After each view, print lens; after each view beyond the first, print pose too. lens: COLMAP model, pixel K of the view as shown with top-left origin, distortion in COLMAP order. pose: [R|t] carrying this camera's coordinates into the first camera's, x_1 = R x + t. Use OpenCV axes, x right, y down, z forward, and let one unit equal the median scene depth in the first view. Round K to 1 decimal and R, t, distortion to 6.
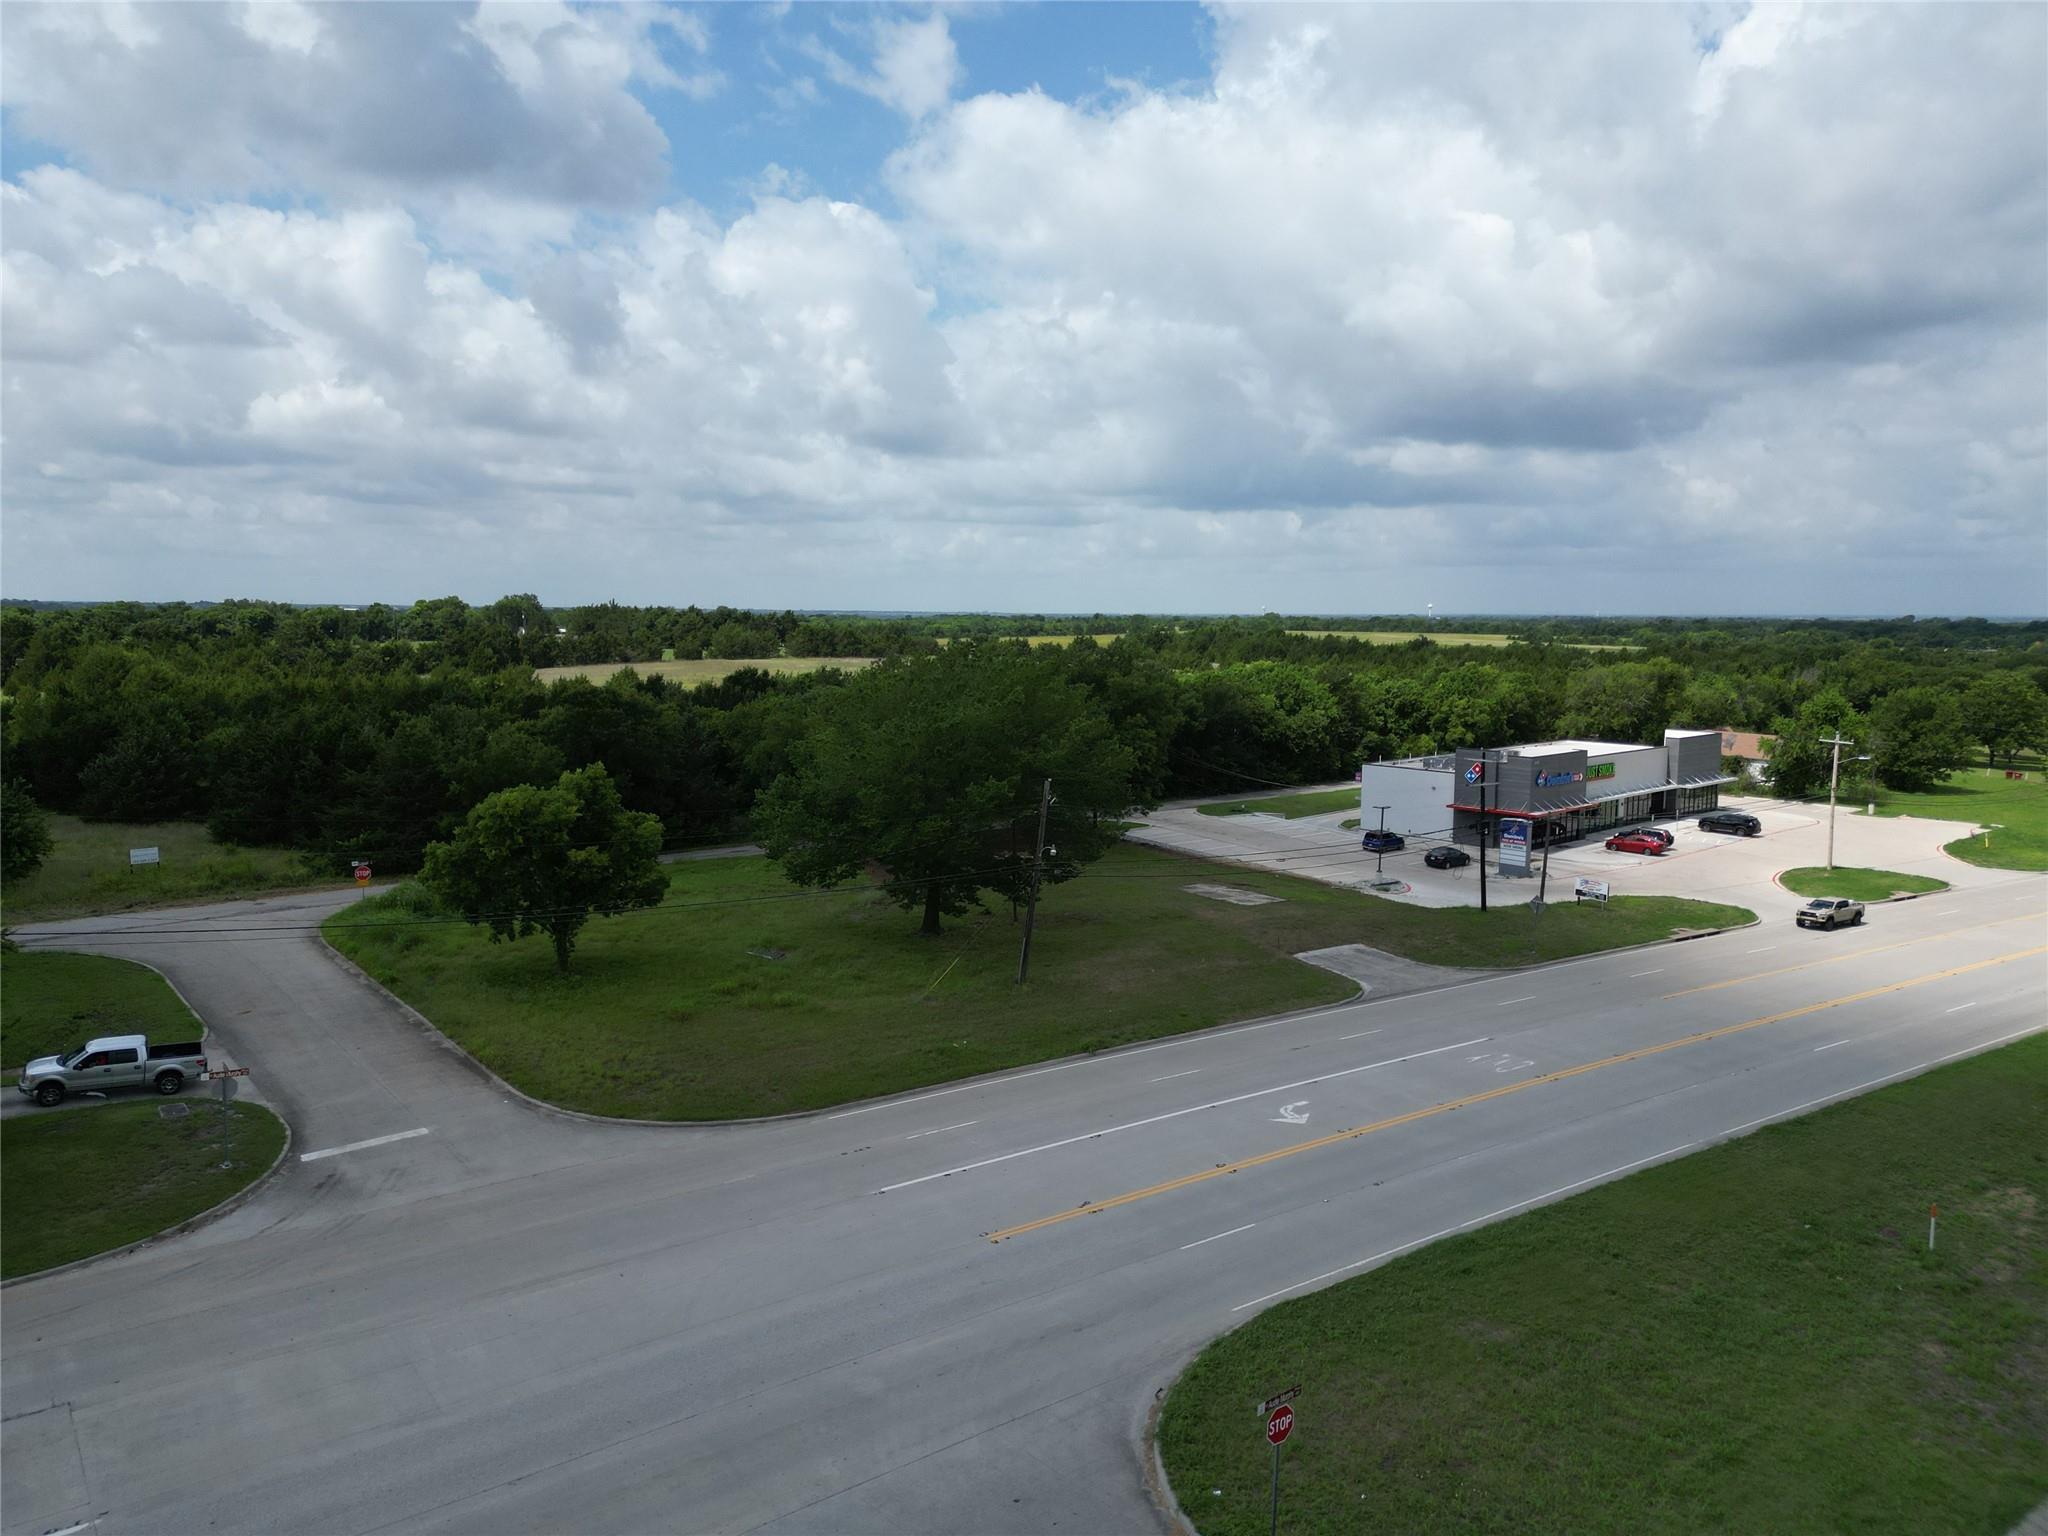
lens RADIAL K [[1441.8, 0, 1029.3], [0, 1441.8, 771.5], [0, 0, 1]] dist [0.057685, -0.049892]
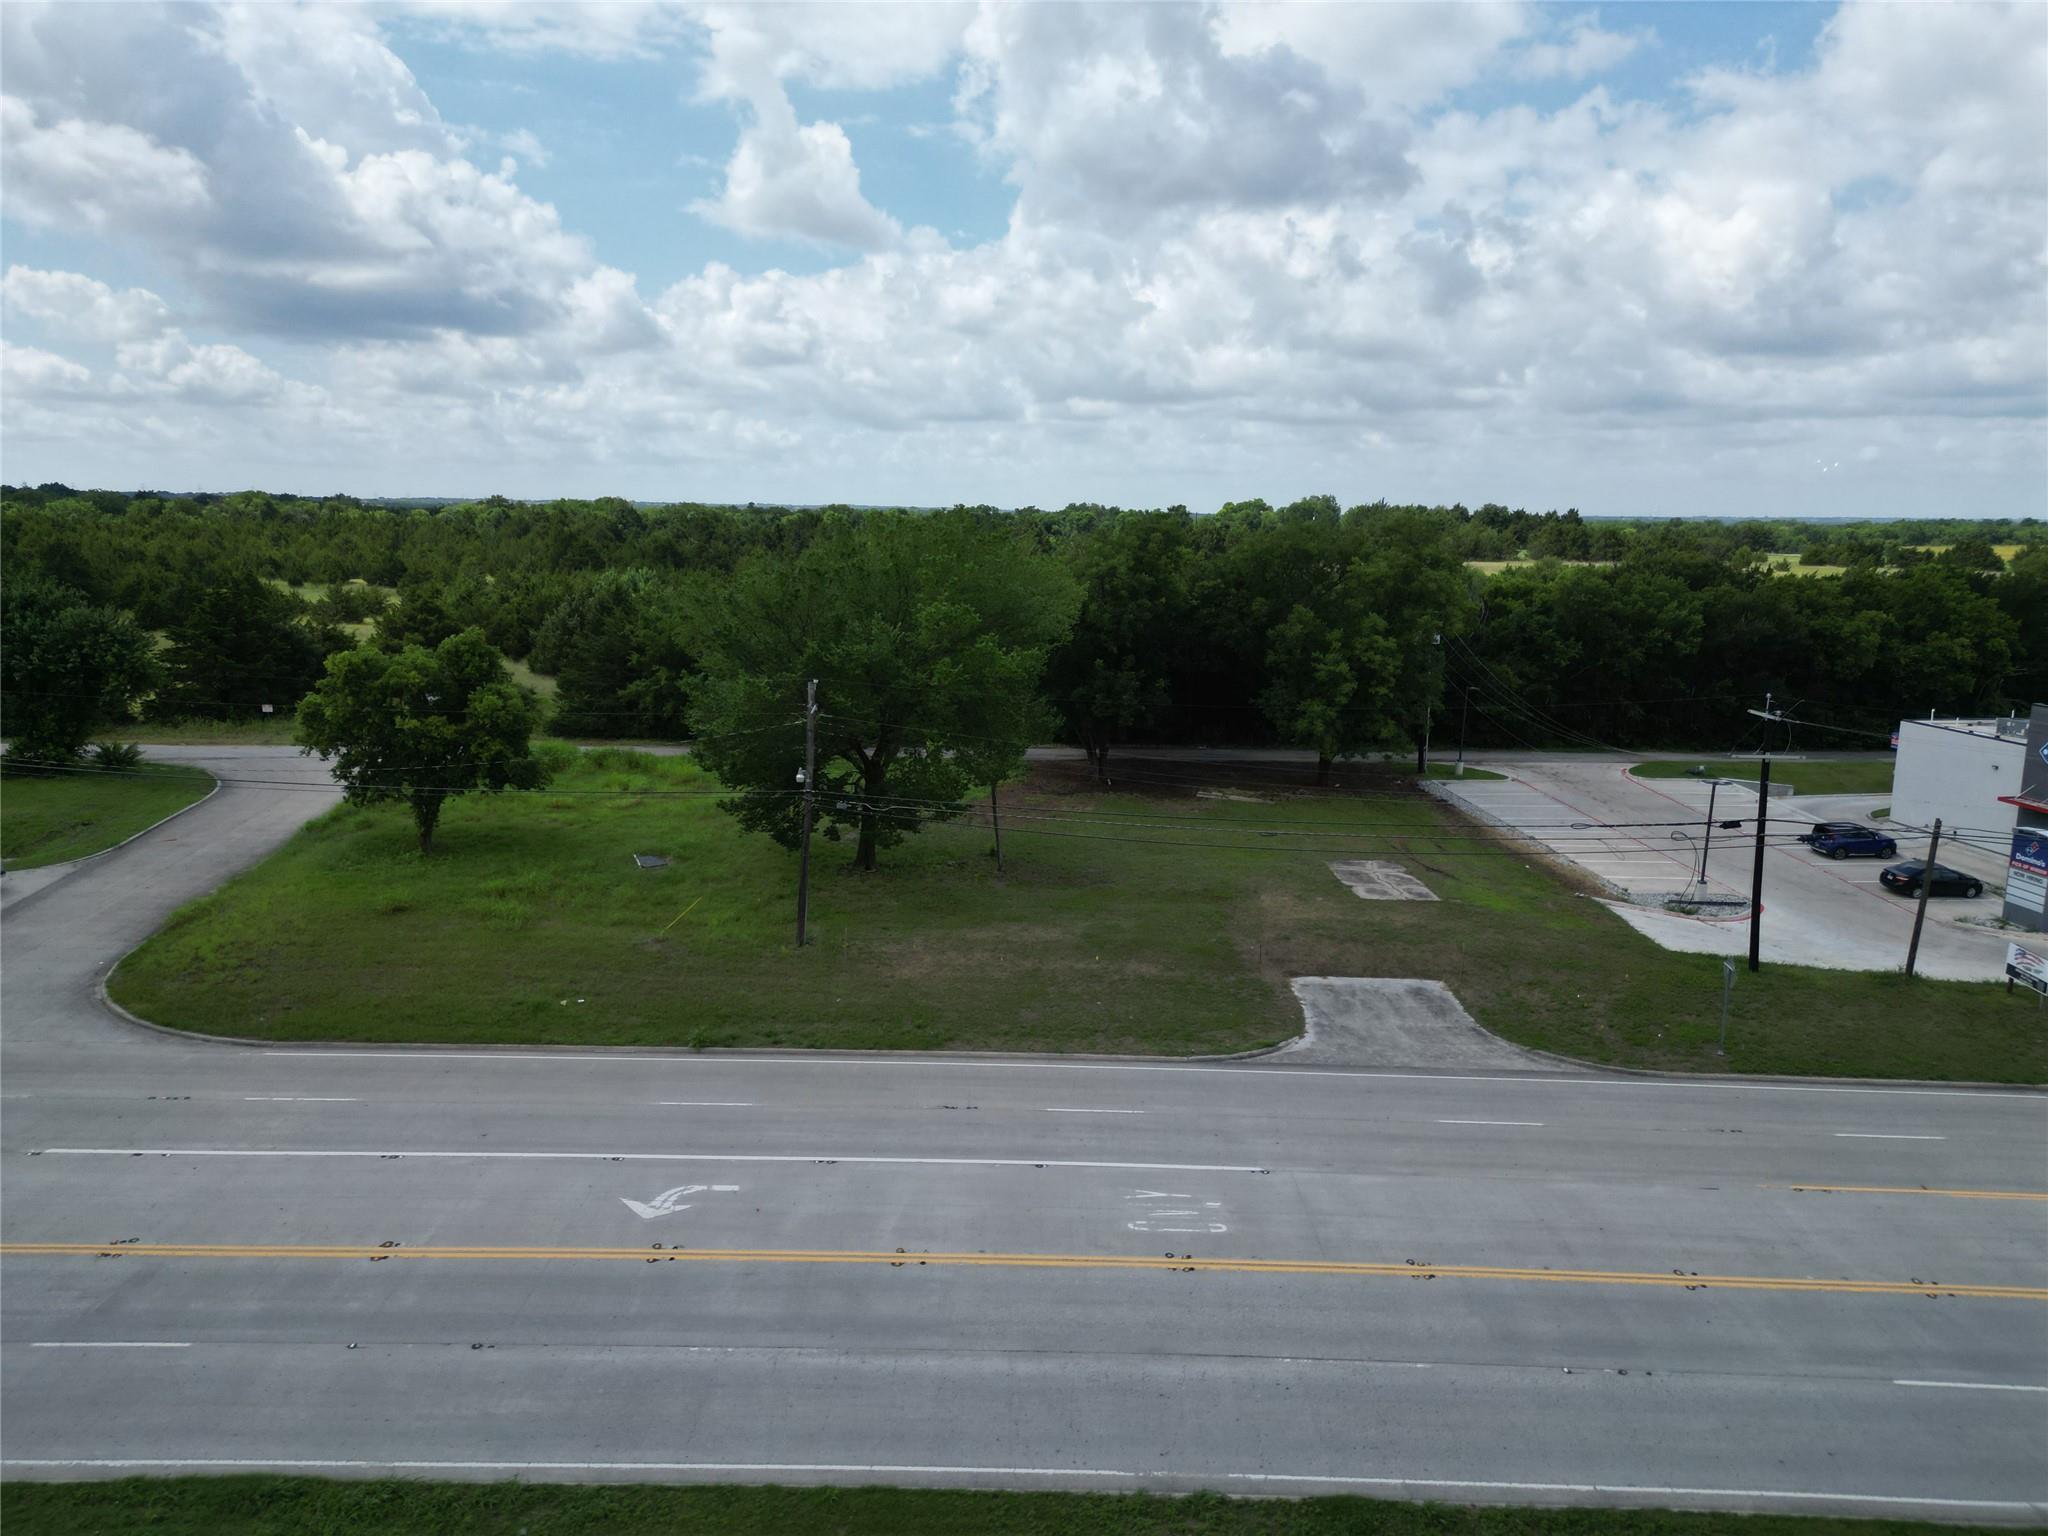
lens RADIAL K [[1441.8, 0, 1019.0], [0, 1441.8, 764.3], [0, 0, 1]] dist [0.057685, -0.049892]
pose [[0.811119, 0.102402, -0.575847, 0.554925], [-0.069598, 0.994457, 0.078809, -0.018217], [0.580725, -0.023846, 0.813750, 0.468040]]
